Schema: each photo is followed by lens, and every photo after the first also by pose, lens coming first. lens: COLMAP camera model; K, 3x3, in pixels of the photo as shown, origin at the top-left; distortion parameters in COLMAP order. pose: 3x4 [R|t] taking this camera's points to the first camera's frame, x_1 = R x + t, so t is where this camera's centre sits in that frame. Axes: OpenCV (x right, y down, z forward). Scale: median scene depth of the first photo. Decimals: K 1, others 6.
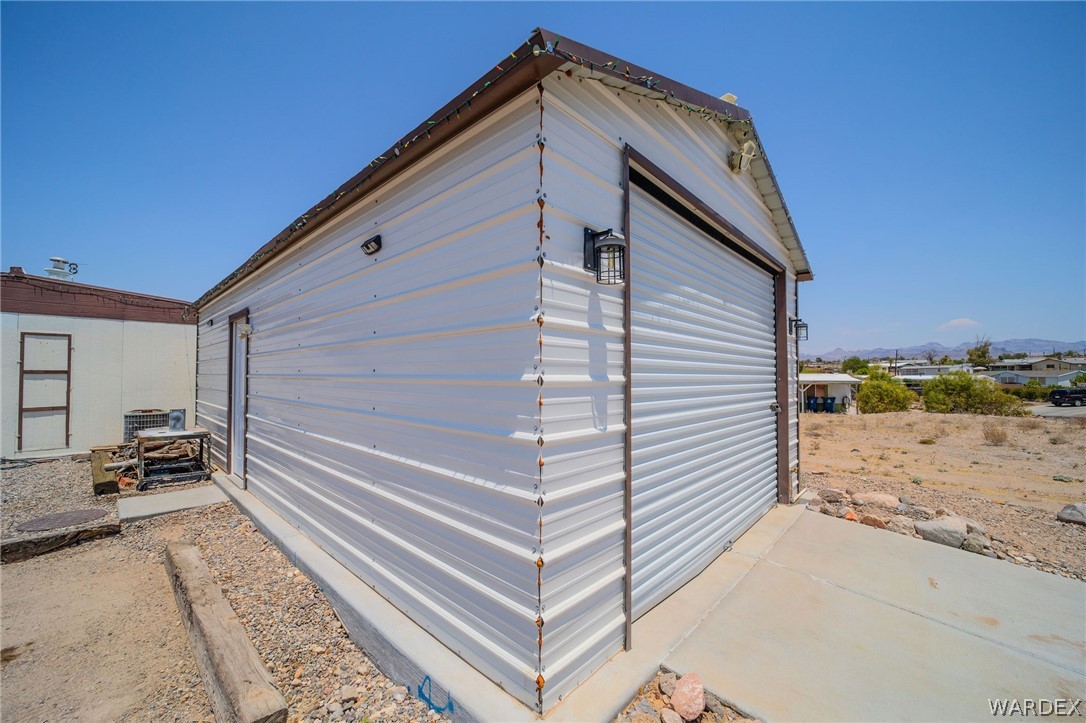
lens RADIAL K [[420.5, 0, 544.6], [0, 420.5, 366.0], [0, 0, 1]] dist [-0.039987, 0.010846]
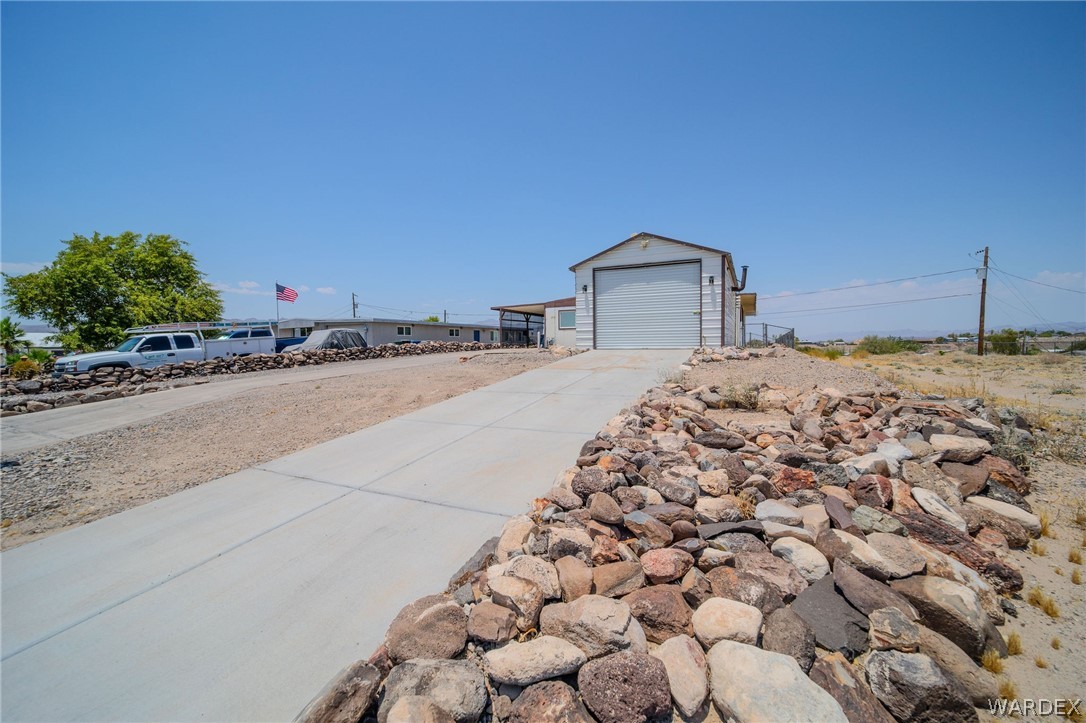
lens RADIAL K [[420.5, 0, 544.6], [0, 420.5, 366.0], [0, 0, 1]] dist [-0.039987, 0.010846]
pose [[0.284057, 0.041528, -0.957908, 2.567432], [0.034218, 0.997986, 0.053412, 0.236688], [0.958197, -0.047950, 0.282064, -0.646151]]
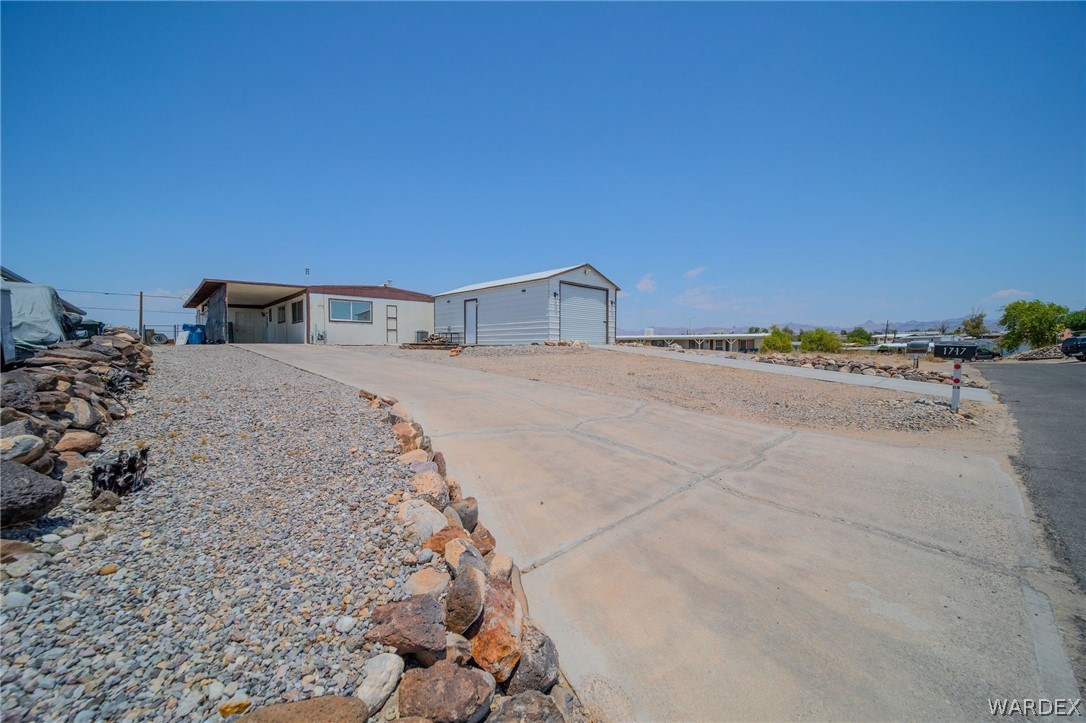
lens RADIAL K [[420.5, 0, 544.6], [0, 420.5, 366.0], [0, 0, 1]] dist [-0.039987, 0.010846]
pose [[0.998815, 0.004119, -0.048487, 0.125892], [-0.000946, 0.997866, 0.065287, 0.243327], [0.048652, -0.065163, 0.996688, -3.034567]]
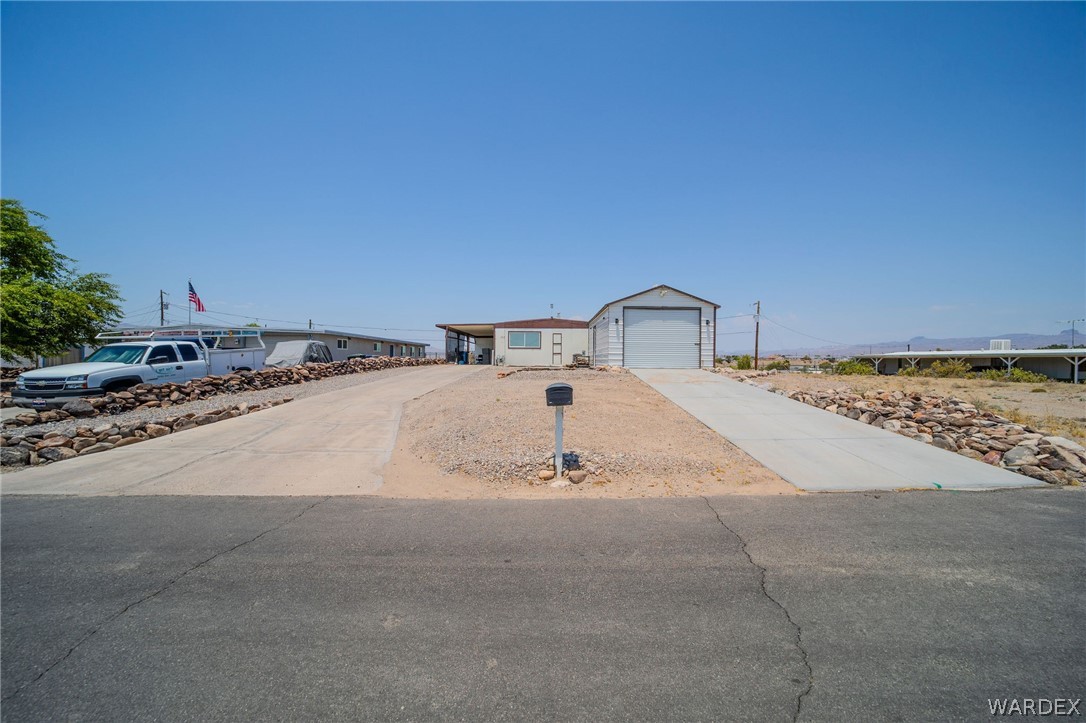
lens RADIAL K [[420.5, 0, 544.6], [0, 420.5, 366.0], [0, 0, 1]] dist [-0.039987, 0.010846]
pose [[0.672032, 0.012312, -0.740420, 2.237044], [0.010466, 0.999604, 0.026121, 0.168927], [0.740448, -0.025304, 0.671637, -2.420714]]
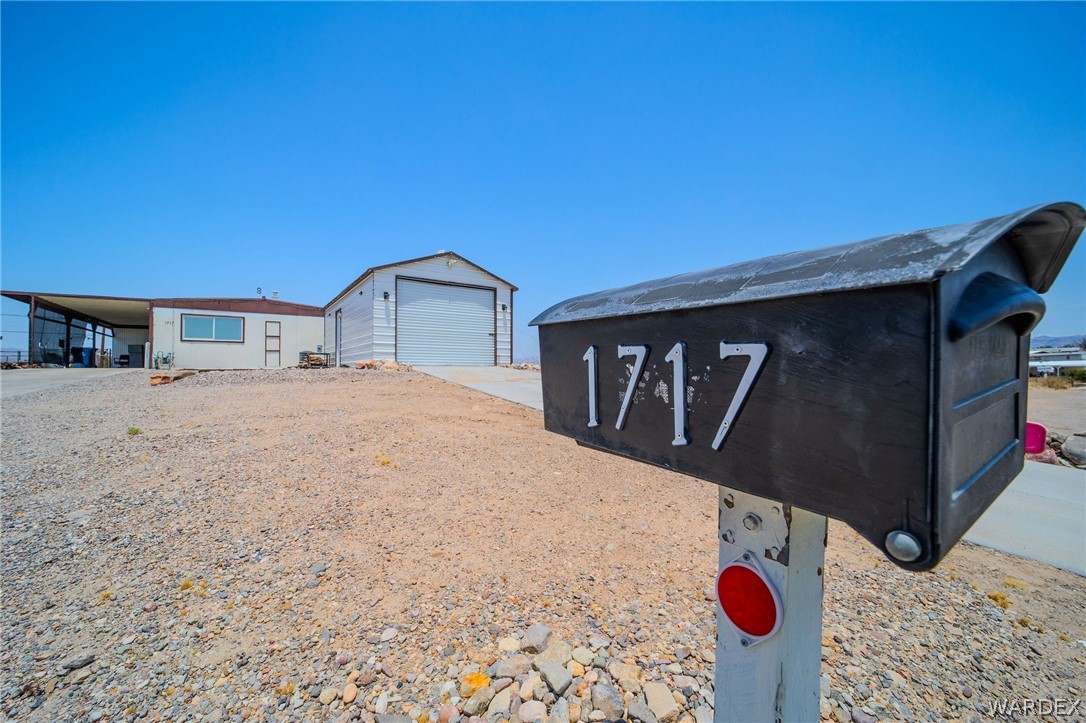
lens RADIAL K [[420.5, 0, 544.6], [0, 420.5, 366.0], [0, 0, 1]] dist [-0.039987, 0.010846]
pose [[0.980042, -0.006801, -0.198676, 1.376929], [0.008875, 0.999915, 0.009547, 0.272726], [0.198594, -0.011119, 0.980019, -1.734920]]
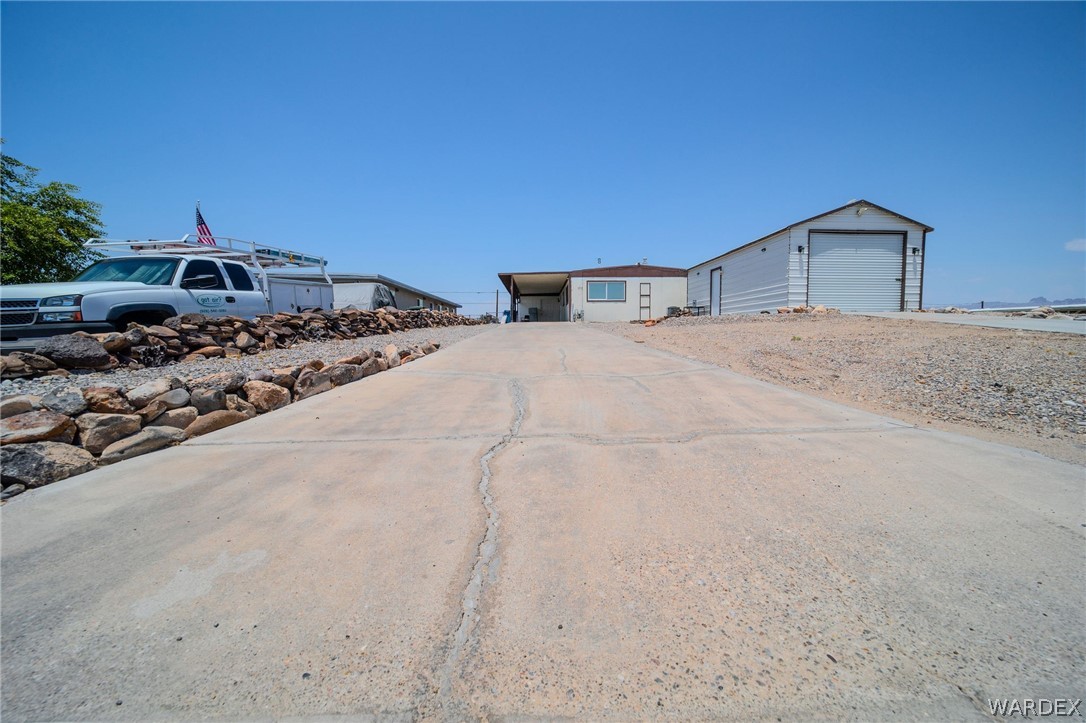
lens RADIAL K [[420.5, 0, 544.6], [0, 420.5, 366.0], [0, 0, 1]] dist [-0.039987, 0.010846]
pose [[0.697000, 0.048765, -0.715411, 0.820546], [0.023551, 0.995590, 0.090808, 0.350276], [0.716684, -0.080142, 0.692778, -2.626439]]
